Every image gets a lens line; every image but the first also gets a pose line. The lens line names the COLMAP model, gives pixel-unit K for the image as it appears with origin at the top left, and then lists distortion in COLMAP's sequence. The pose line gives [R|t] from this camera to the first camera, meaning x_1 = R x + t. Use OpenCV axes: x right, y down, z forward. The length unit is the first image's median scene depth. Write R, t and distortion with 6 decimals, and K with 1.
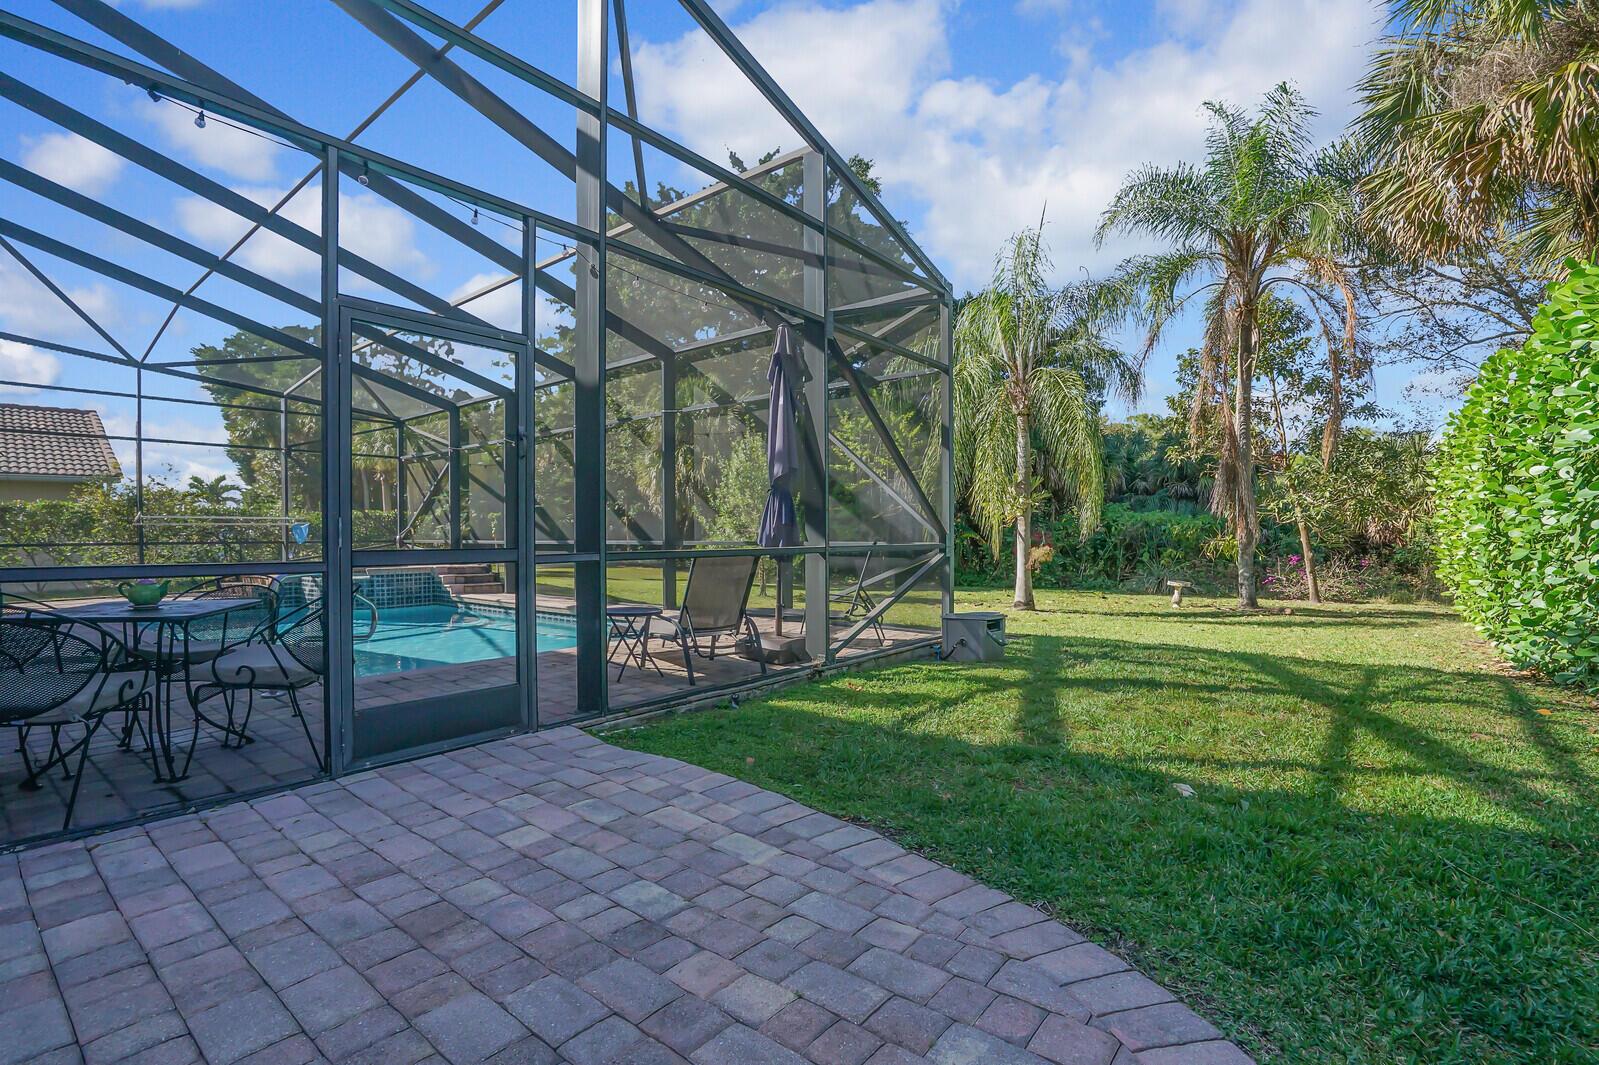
lens RADIAL K [[743.4, 0, 791.7], [0, 743.4, 530.4], [0, 0, 1]] dist [-0.036872, 0.010017]
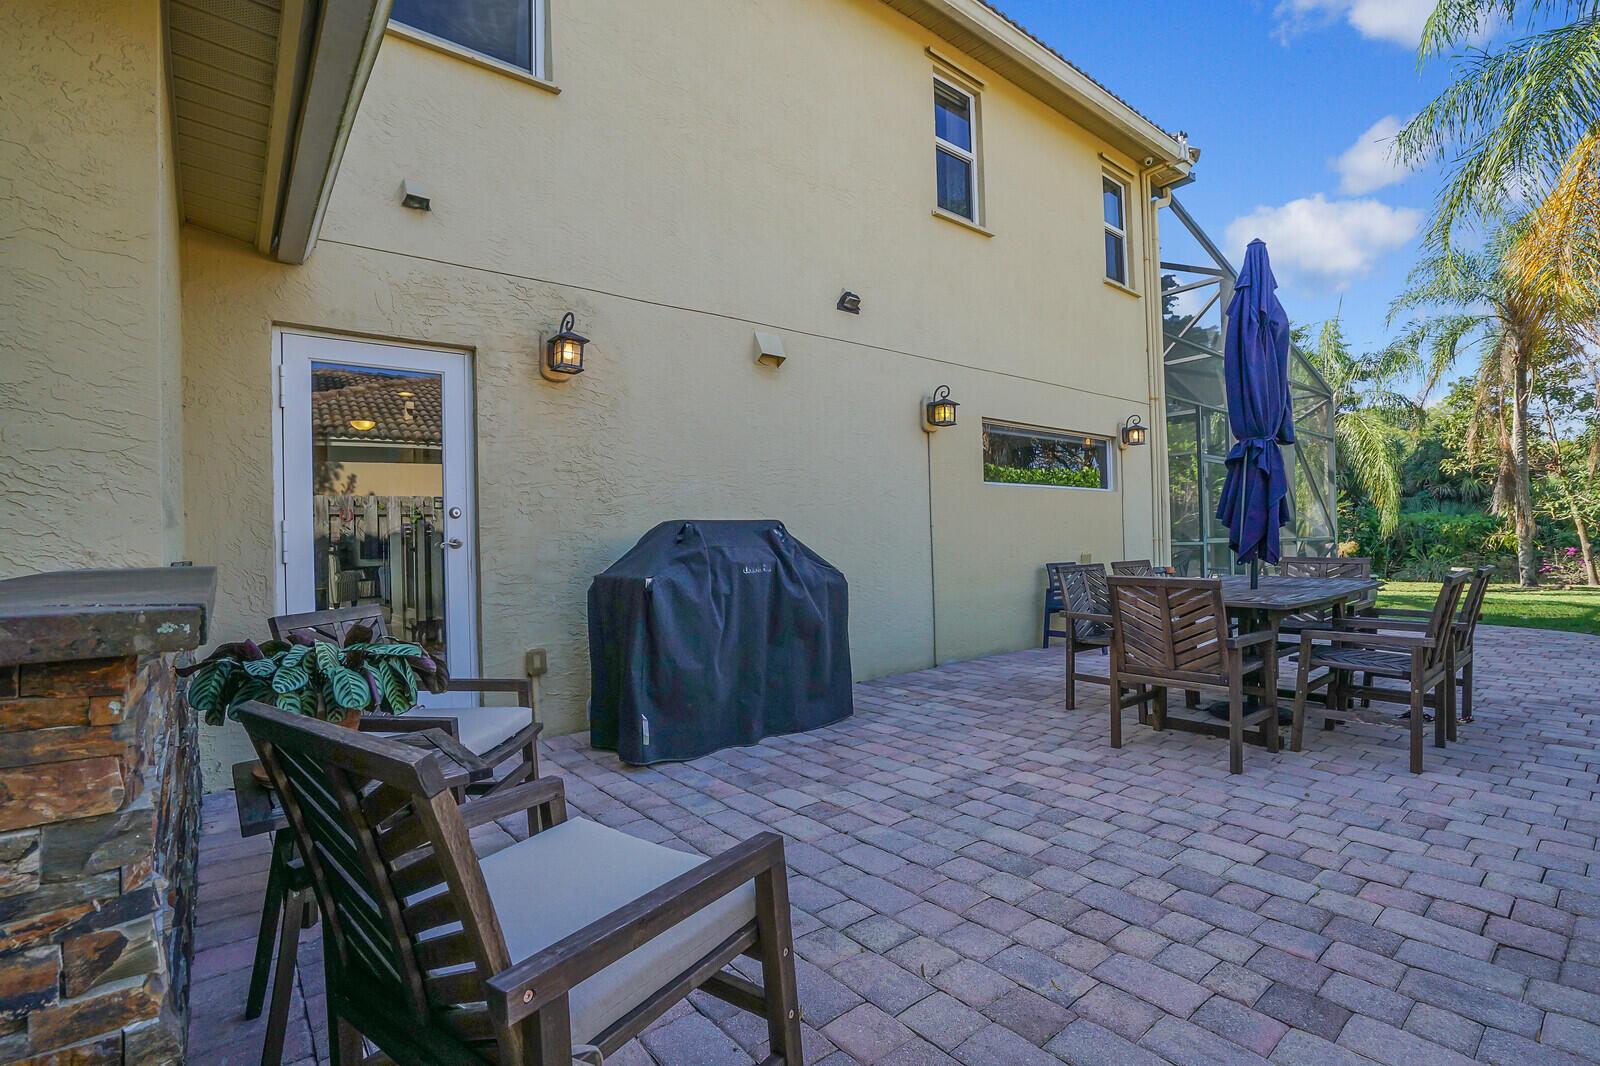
lens RADIAL K [[743.8, 0, 782.1], [0, 743.8, 537.3], [0, 0, 1]] dist [-0.036872, 0.010017]
pose [[0.973572, -0.021601, -0.227357, -0.295357], [0.020359, 0.999762, -0.007806, 0.002459], [0.227471, 0.002971, 0.973780, -0.433890]]
